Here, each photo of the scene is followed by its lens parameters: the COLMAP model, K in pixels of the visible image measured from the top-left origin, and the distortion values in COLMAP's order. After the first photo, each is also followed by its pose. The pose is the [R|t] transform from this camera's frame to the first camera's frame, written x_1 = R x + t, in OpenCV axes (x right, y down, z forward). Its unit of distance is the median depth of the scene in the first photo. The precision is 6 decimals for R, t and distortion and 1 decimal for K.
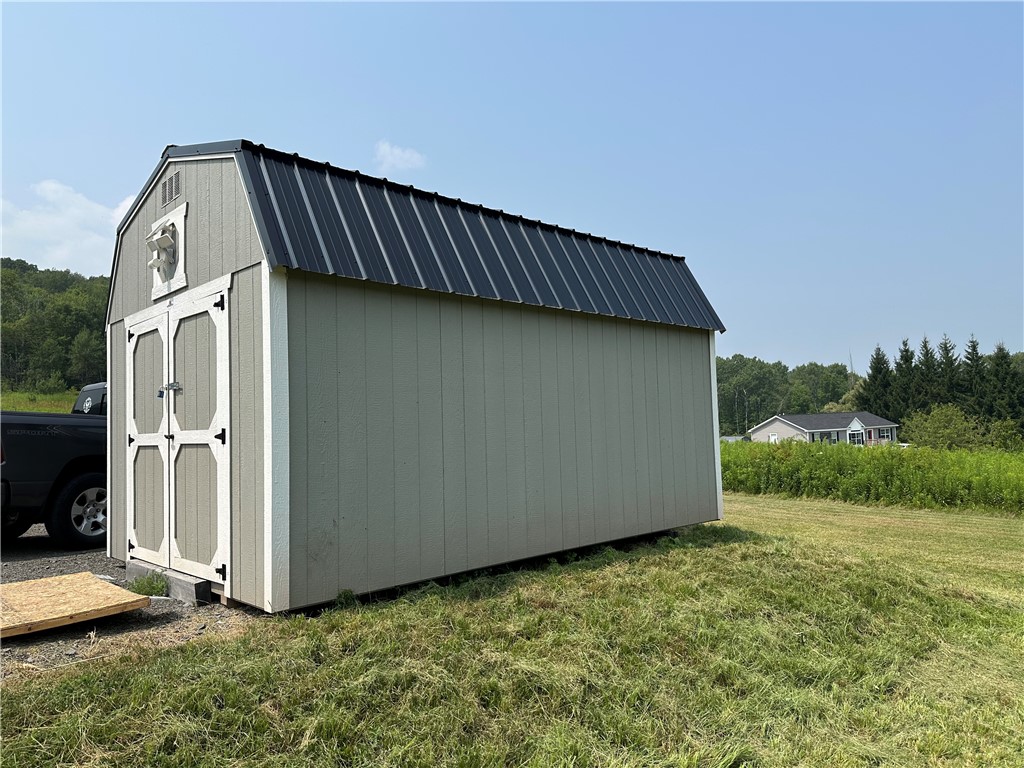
lens RADIAL K [[721.9, 0, 512.0], [0, 721.9, 384.0], [0, 0, 1]] dist [0.067732, -0.083519]
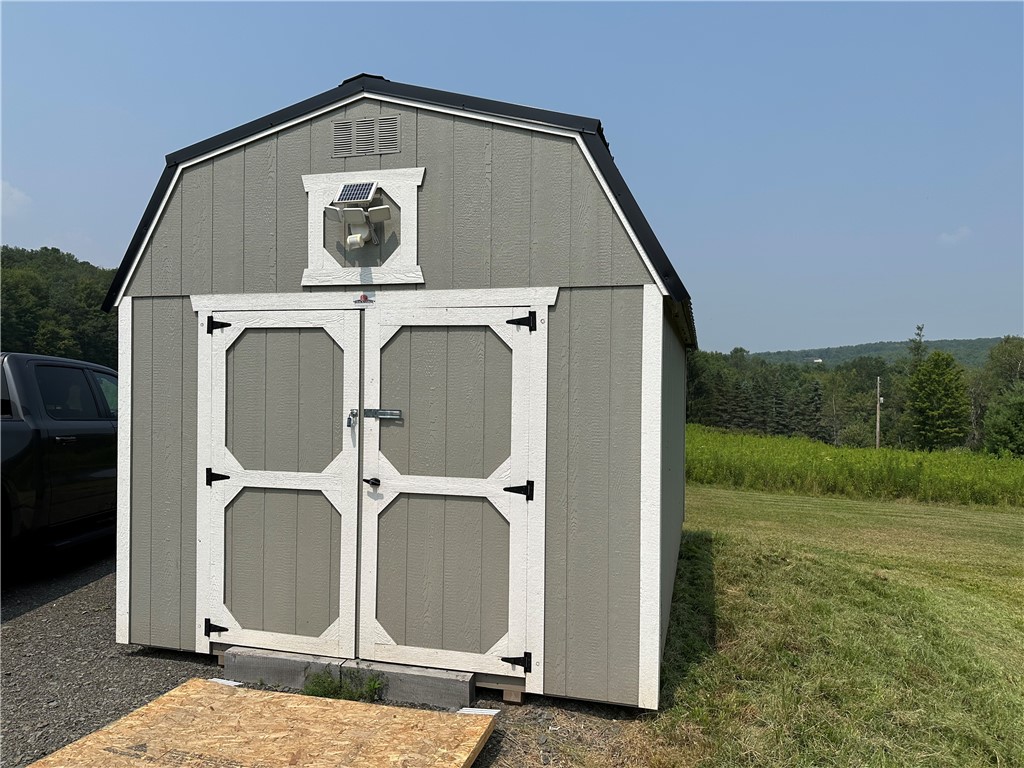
lens RADIAL K [[700.1, 0, 512.0], [0, 700.1, 384.0], [0, 0, 1]] dist [0.105451, 0.000010]
pose [[0.869075, 0.035828, 0.493381, -0.616517], [-0.063676, 0.997179, 0.039751, -0.056710], [-0.490565, -0.065963, 0.868904, 0.272999]]
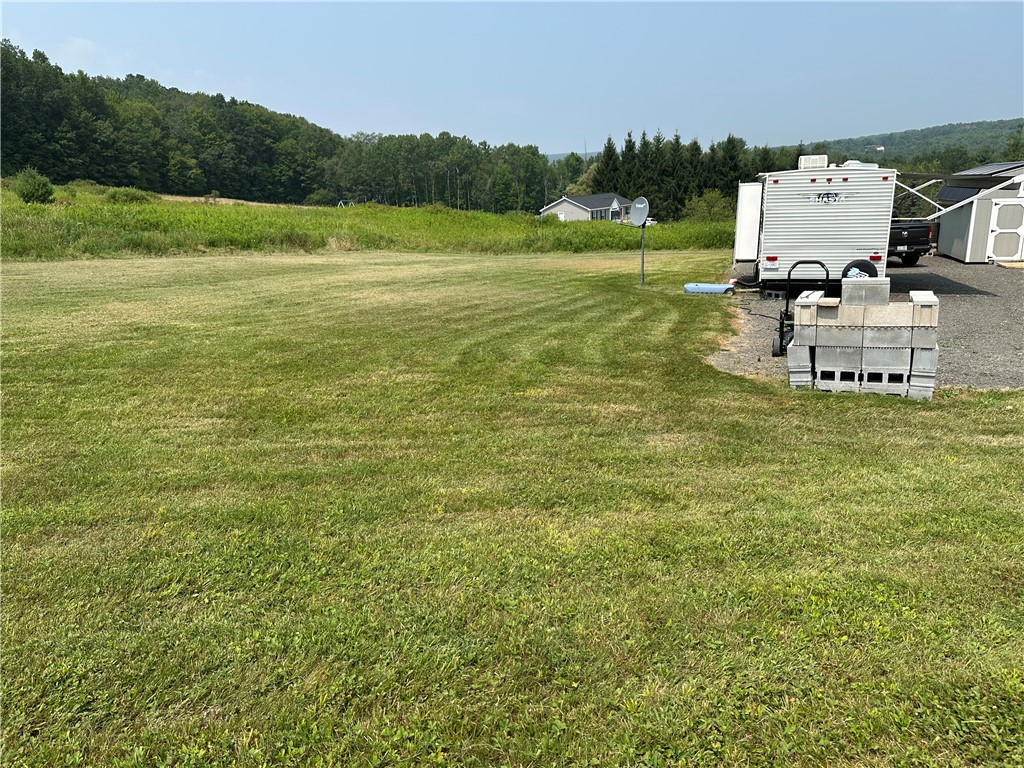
lens RADIAL K [[721.9, 0, 512.0], [0, 721.9, 384.0], [0, 0, 1]] dist [0.067732, -0.083519]
pose [[0.889027, -0.119725, 0.441925, -4.781353], [-0.018428, 0.955067, 0.295815, -0.263343], [-0.457485, -0.271131, 0.846874, -1.437440]]
